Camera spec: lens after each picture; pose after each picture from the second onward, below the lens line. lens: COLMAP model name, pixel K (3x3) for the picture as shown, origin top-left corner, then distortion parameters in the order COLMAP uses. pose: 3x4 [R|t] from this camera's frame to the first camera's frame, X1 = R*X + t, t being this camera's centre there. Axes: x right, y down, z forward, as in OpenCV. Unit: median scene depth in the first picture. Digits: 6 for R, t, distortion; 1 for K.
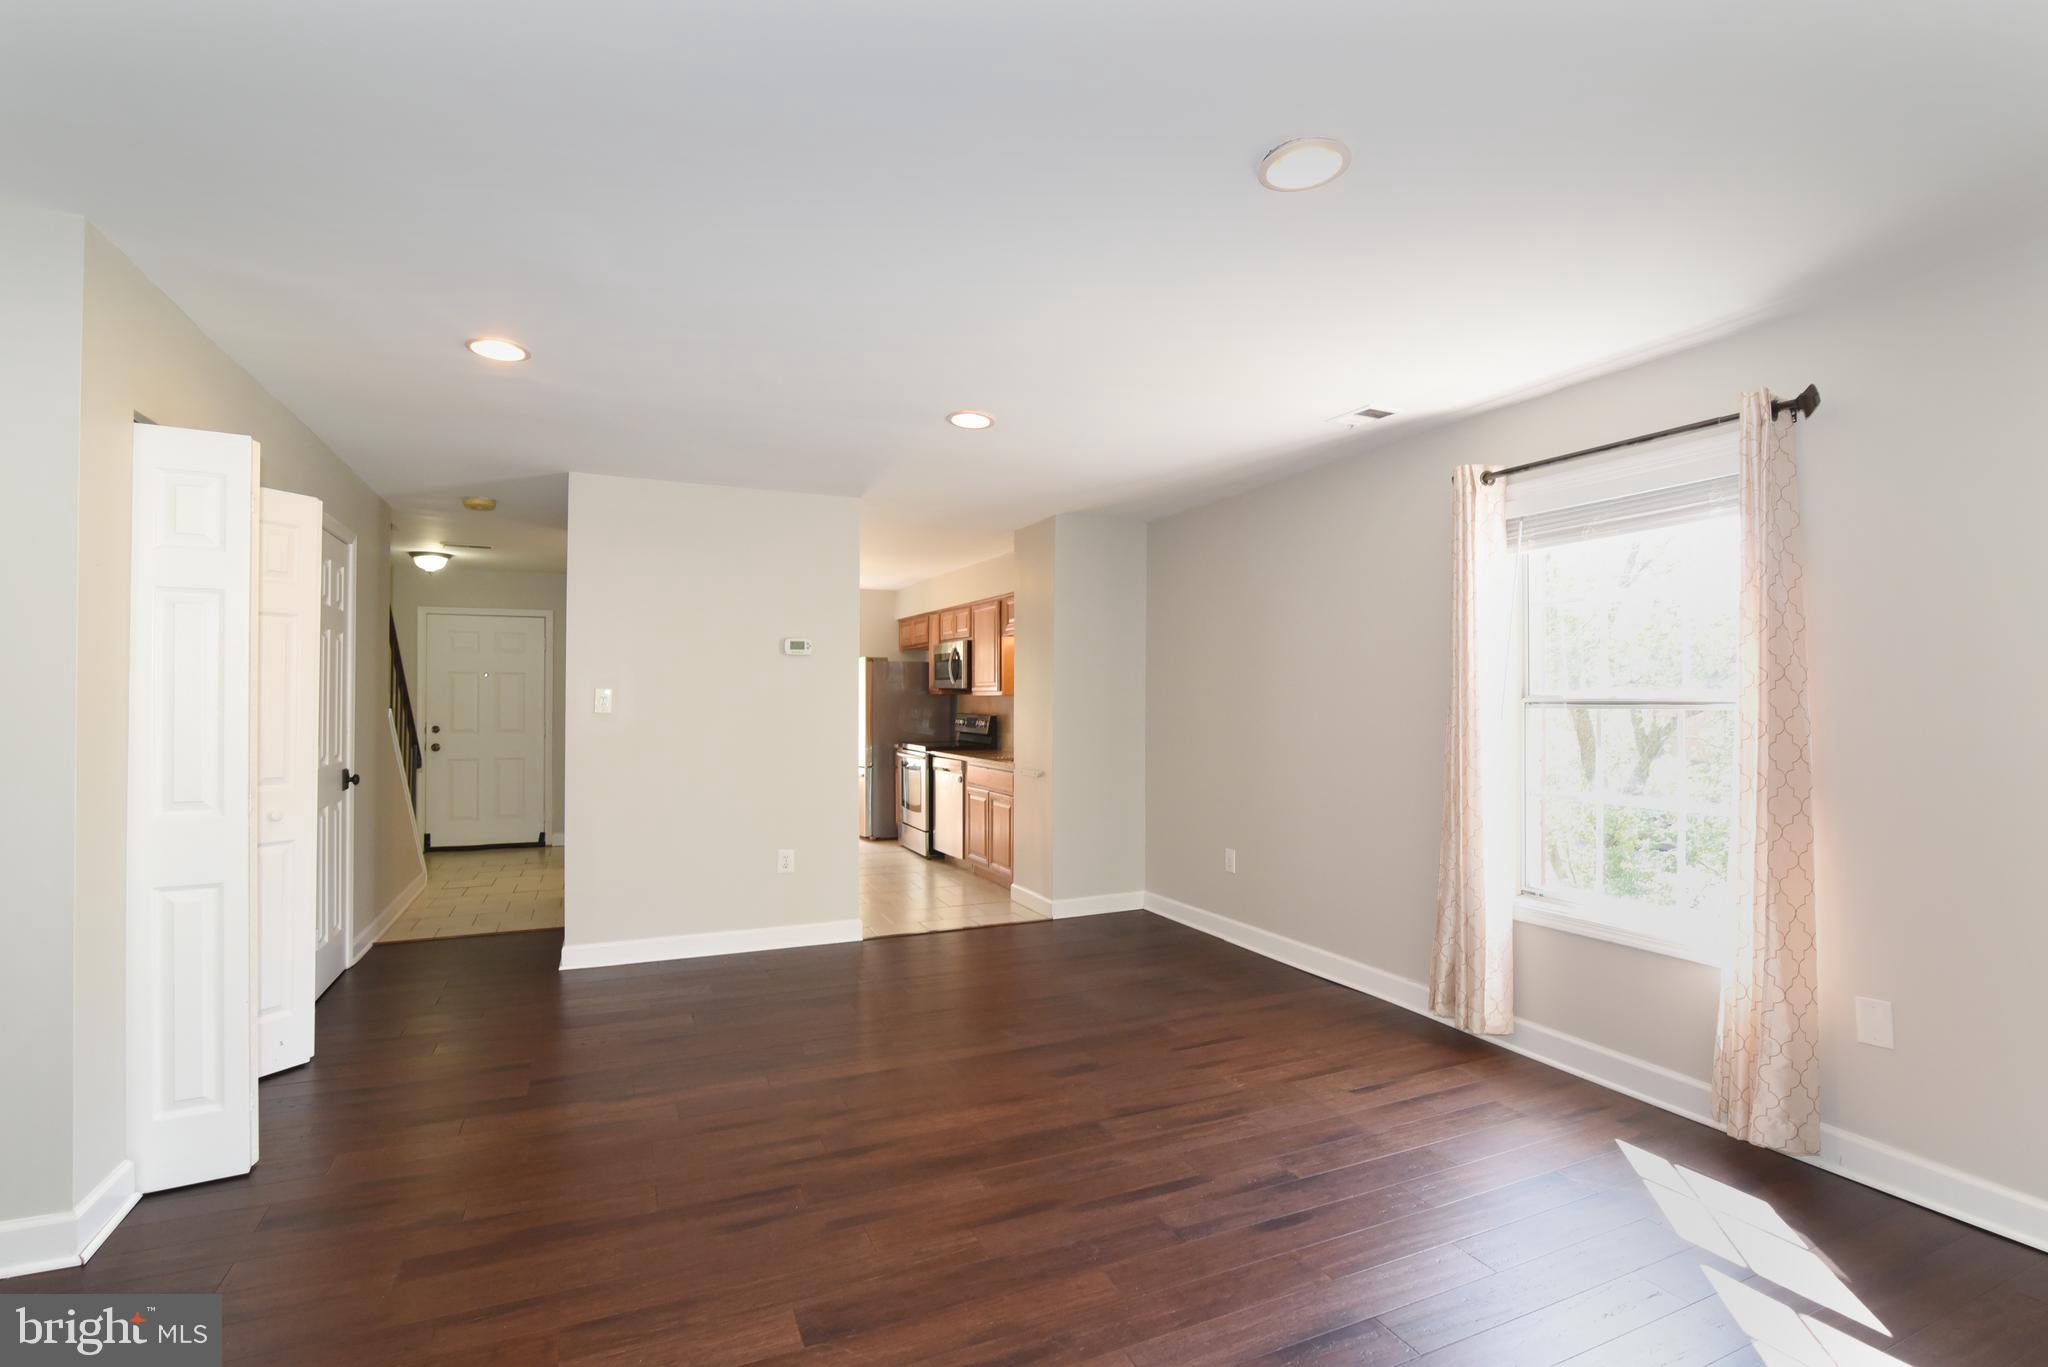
lens RADIAL K [[937.1, 0, 1022.2], [0, 937.1, 693.5], [0, 0, 1]] dist [-0.015777, 0.000971]
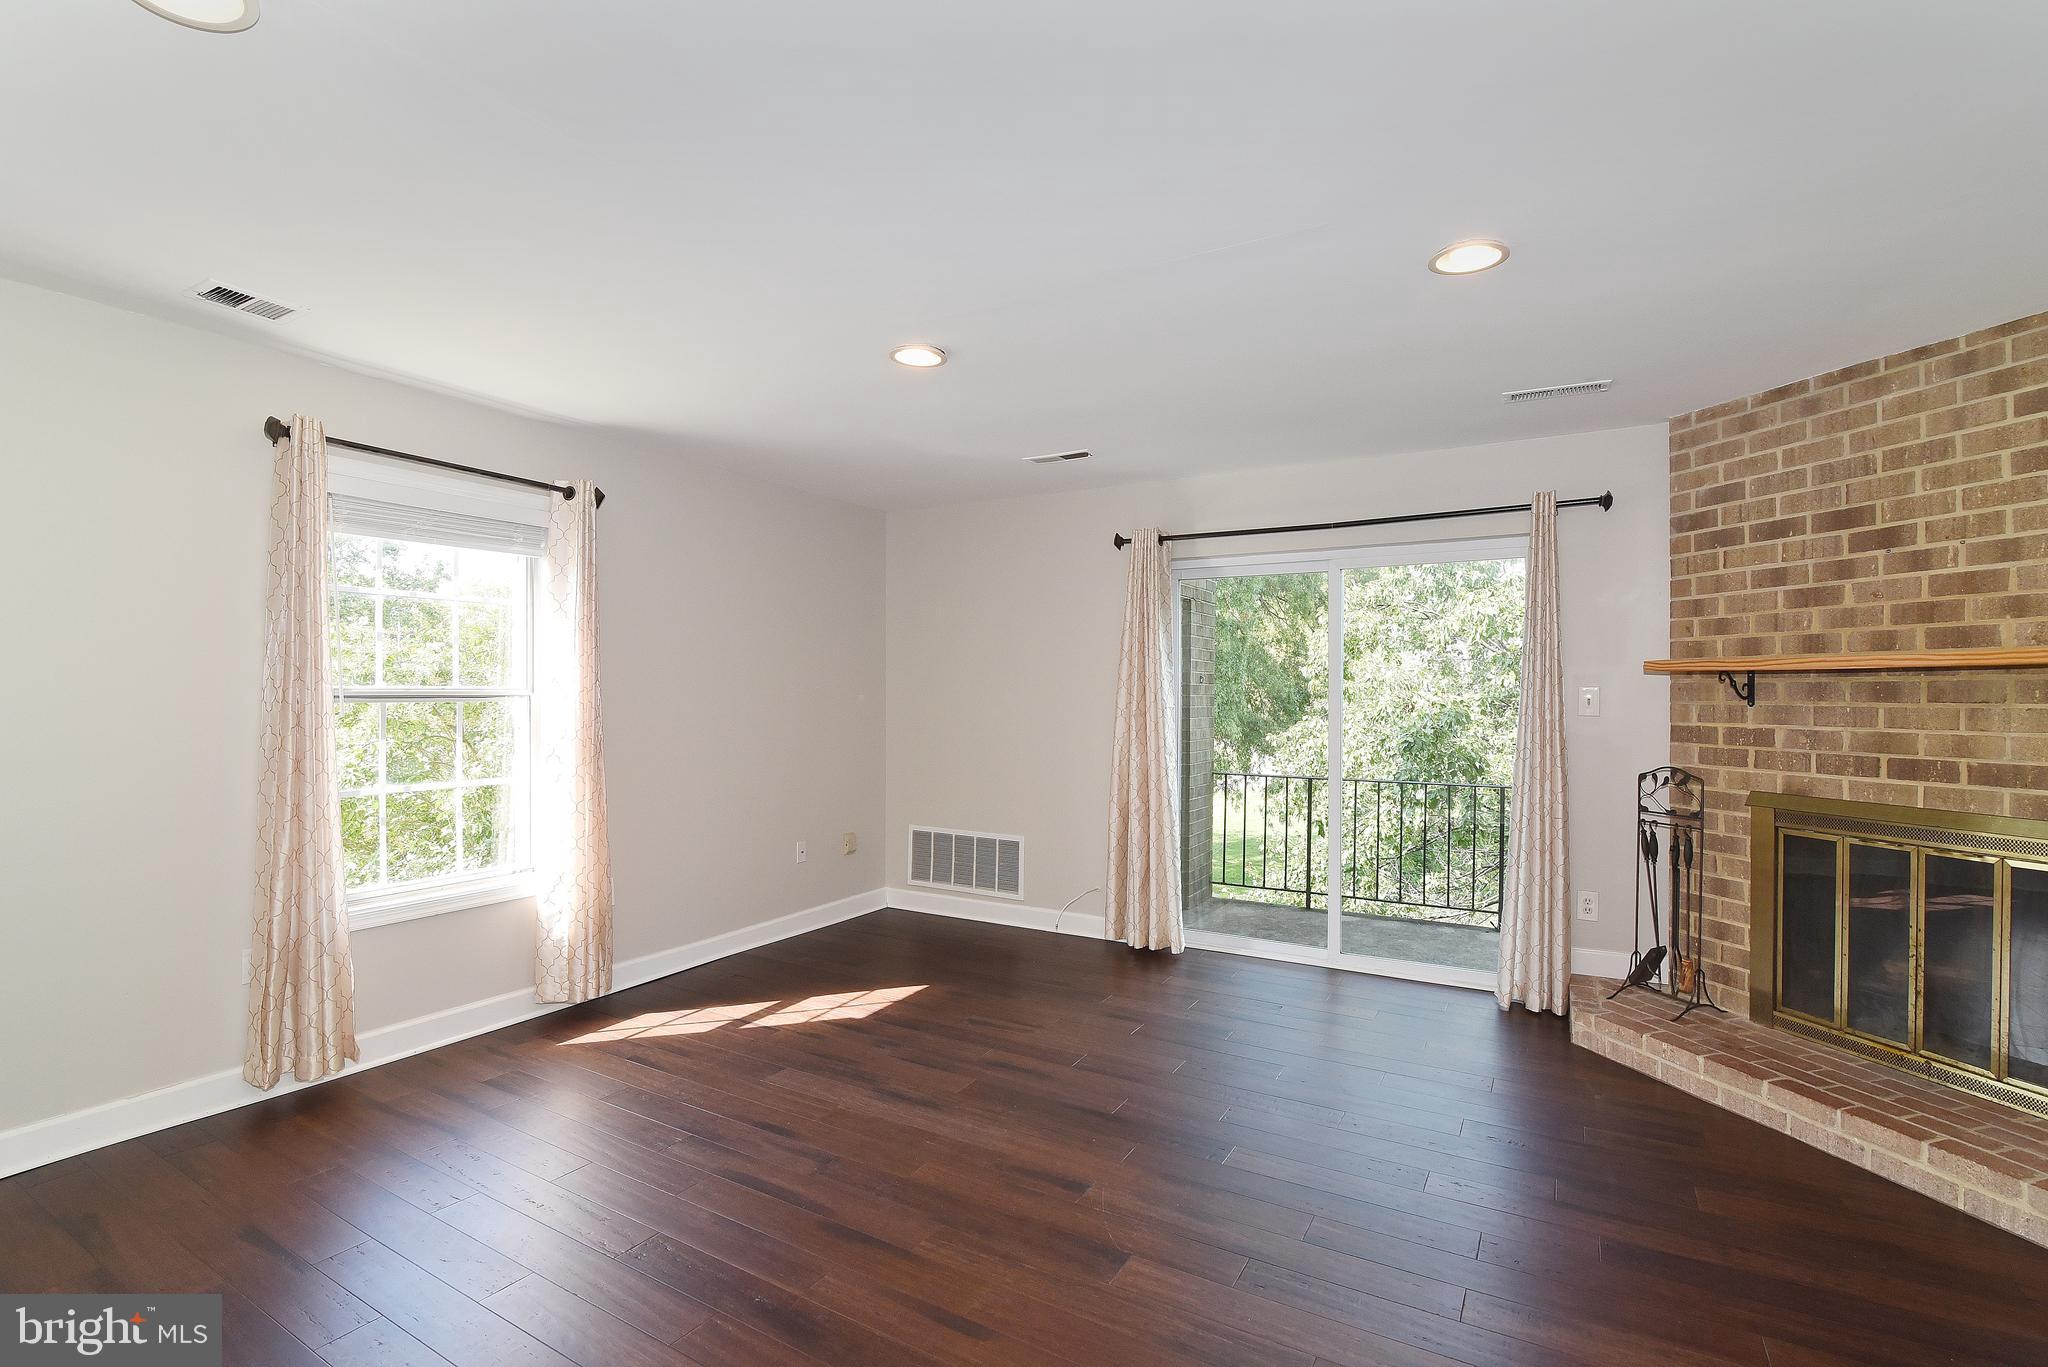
lens RADIAL K [[937.1, 0, 1022.2], [0, 937.1, 693.5], [0, 0, 1]] dist [-0.015777, 0.000971]
pose [[-0.579927, -0.003207, 0.814662, -0.459769], [-0.009755, 0.999948, -0.003008, 0.001129], [-0.814610, -0.009691, -0.579928, 0.747941]]
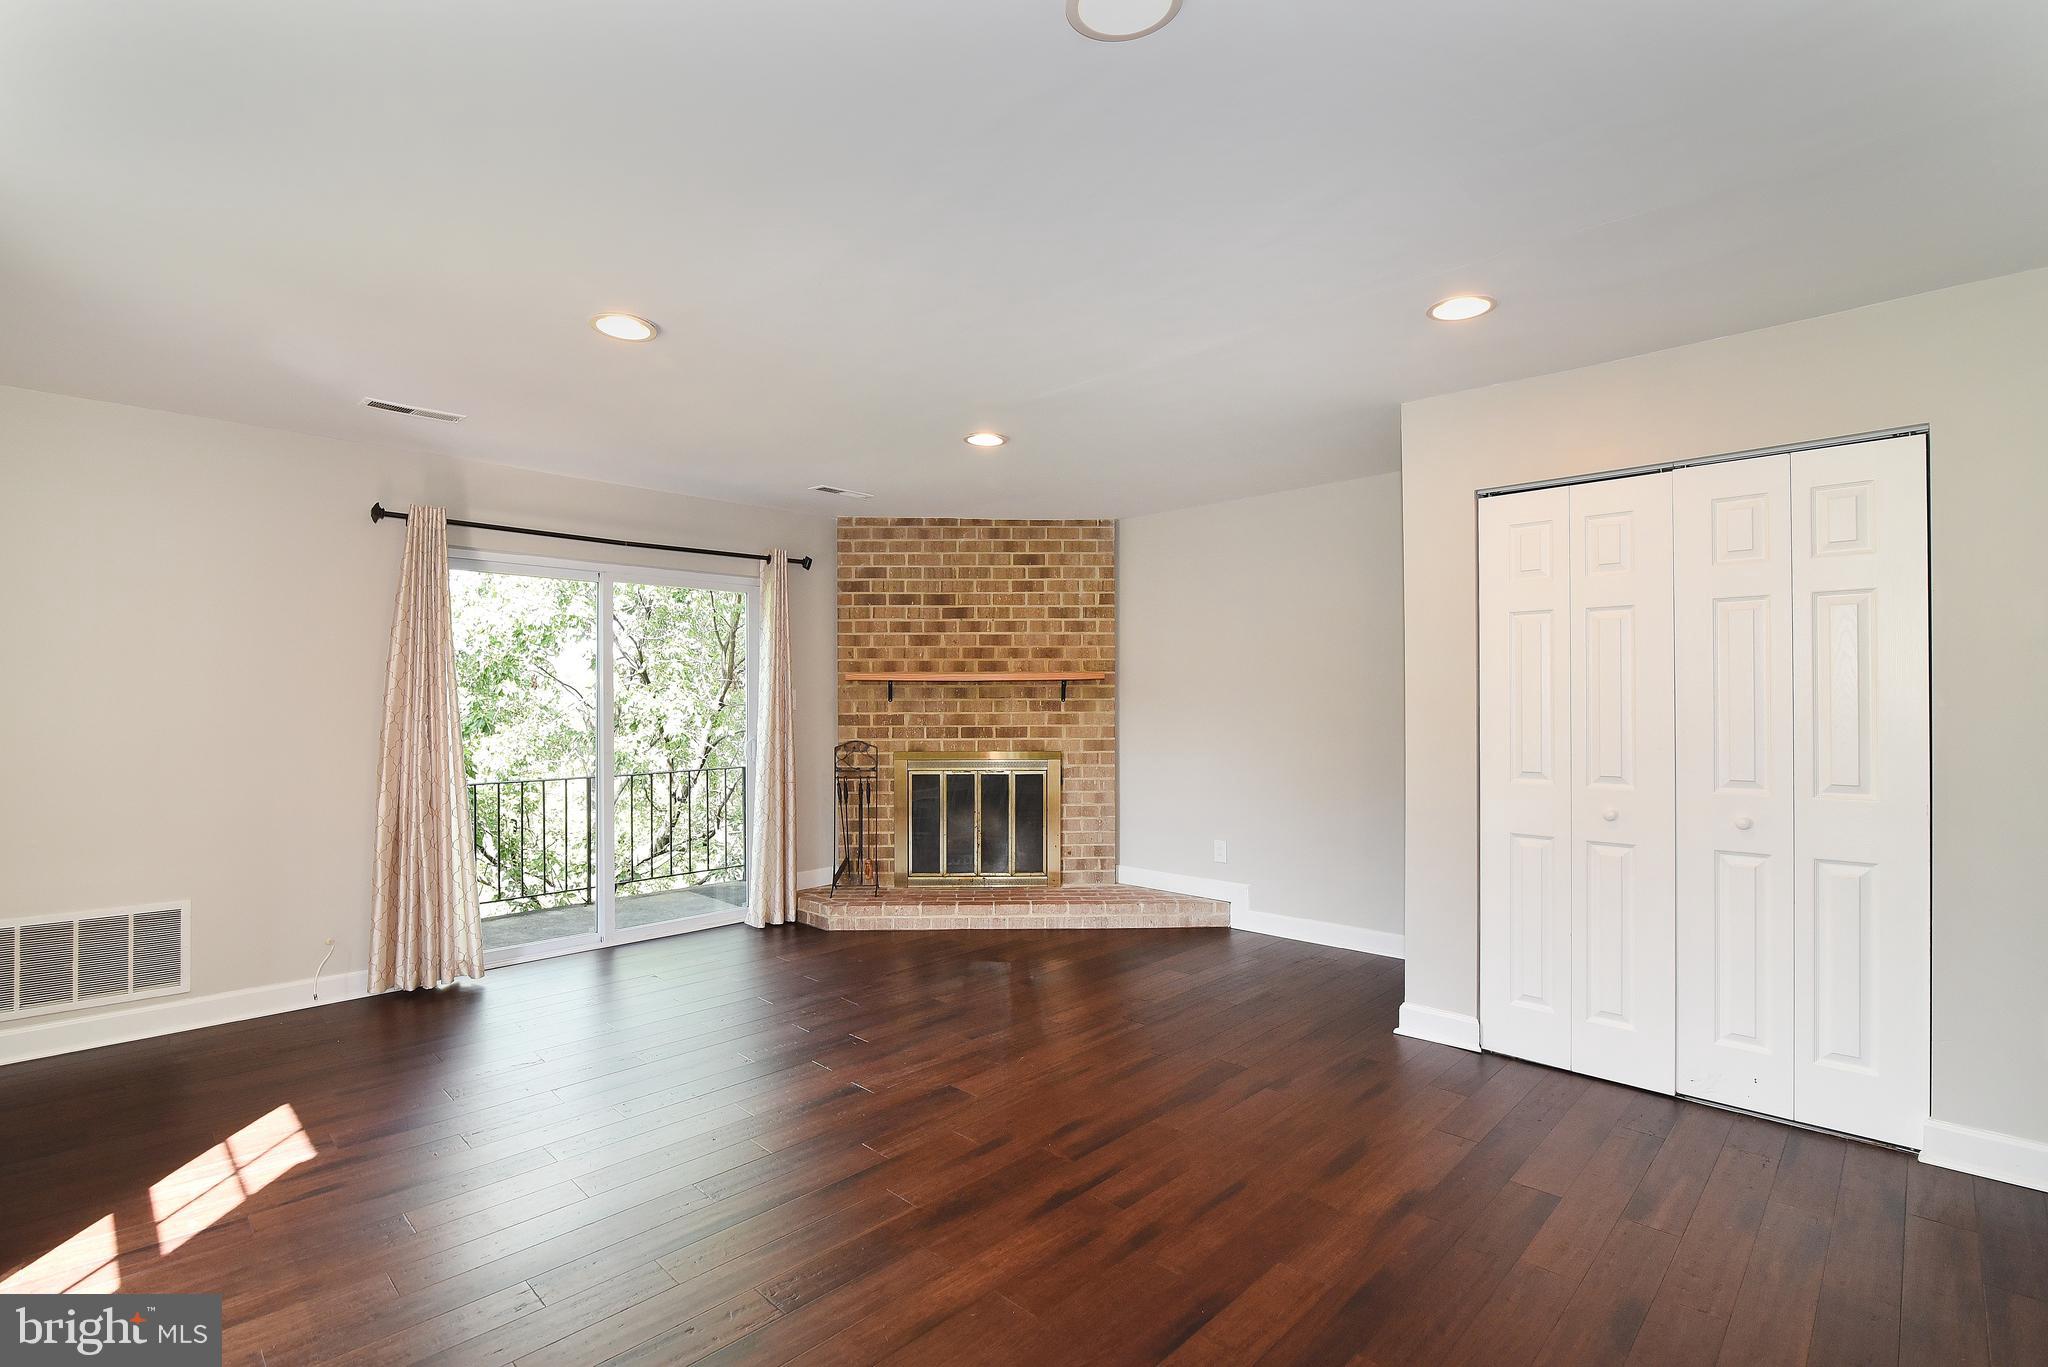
lens RADIAL K [[937.1, 0, 1022.2], [0, 937.1, 693.5], [0, 0, 1]] dist [-0.015777, 0.000971]
pose [[-0.930421, -0.000191, -0.366493, 0.108595], [0.005270, 0.999889, -0.013902, 0.010923], [0.366455, -0.014866, -0.930317, 1.087093]]
